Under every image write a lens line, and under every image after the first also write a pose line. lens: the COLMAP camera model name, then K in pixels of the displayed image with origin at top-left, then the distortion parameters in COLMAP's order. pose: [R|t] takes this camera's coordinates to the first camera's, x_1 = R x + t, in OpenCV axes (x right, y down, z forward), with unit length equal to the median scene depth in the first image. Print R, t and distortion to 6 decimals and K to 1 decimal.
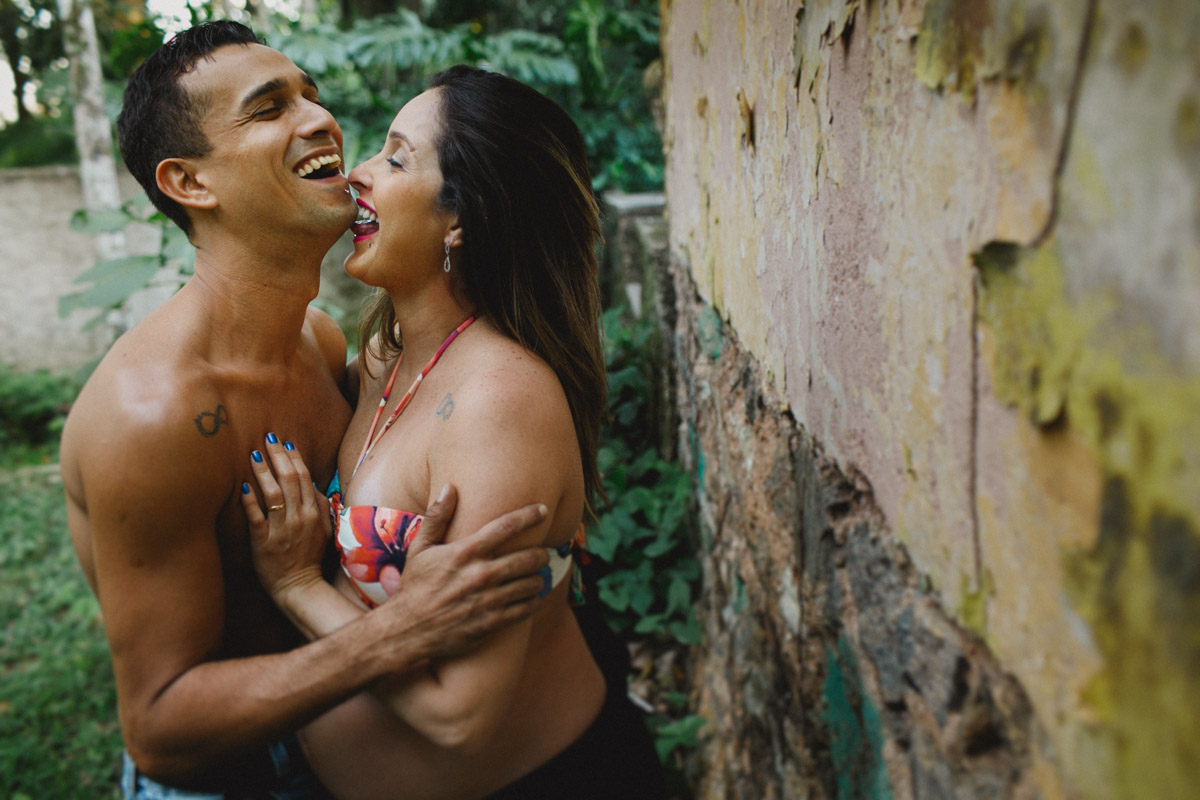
lens RADIAL K [[1155.6, 0, 600.0], [0, 1155.6, 400.0], [0, 0, 1]] dist [-0.102079, 0.124738]
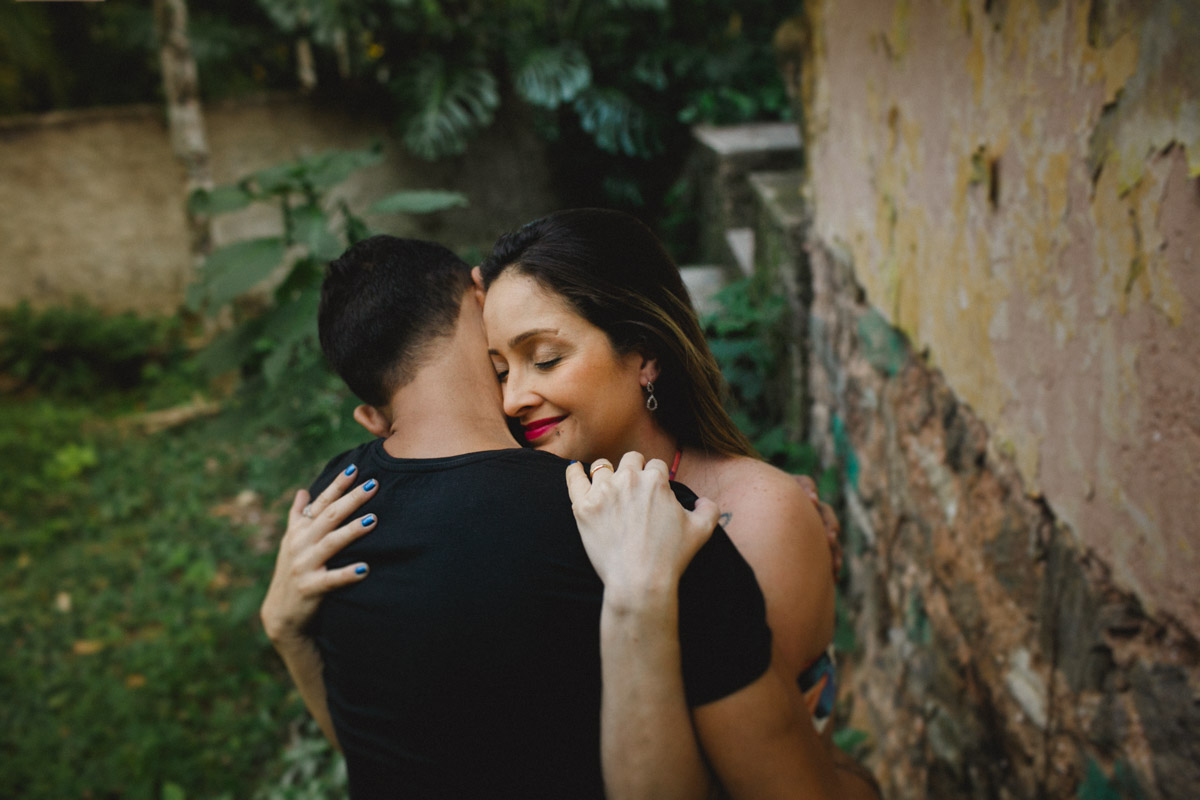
lens RADIAL K [[1158.5, 0, 600.0], [0, 1158.5, 400.0], [0, 0, 1]] dist [-0.058420, 0.003763]
pose [[0.999103, 0.005083, -0.042032, -0.134868], [-0.001574, 0.996540, 0.083100, -0.126112], [0.042309, -0.082959, 0.995654, 0.038468]]
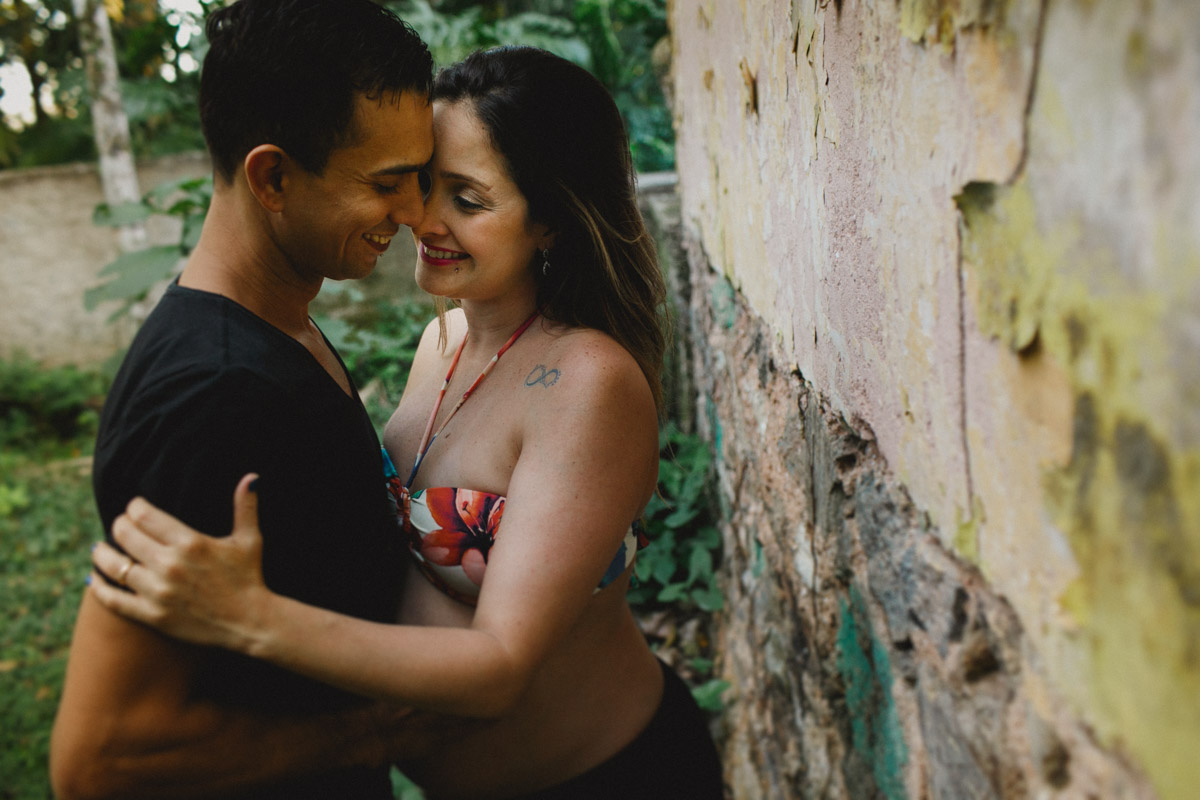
lens RADIAL K [[1155.6, 0, 600.0], [0, 1155.6, 400.0], [0, 0, 1]] dist [-0.102079, 0.124738]
pose [[0.999427, -0.027661, -0.019492, 0.006294], [0.027927, 0.999519, 0.013515, 0.014440], [0.019108, -0.014052, 0.999719, -0.023385]]
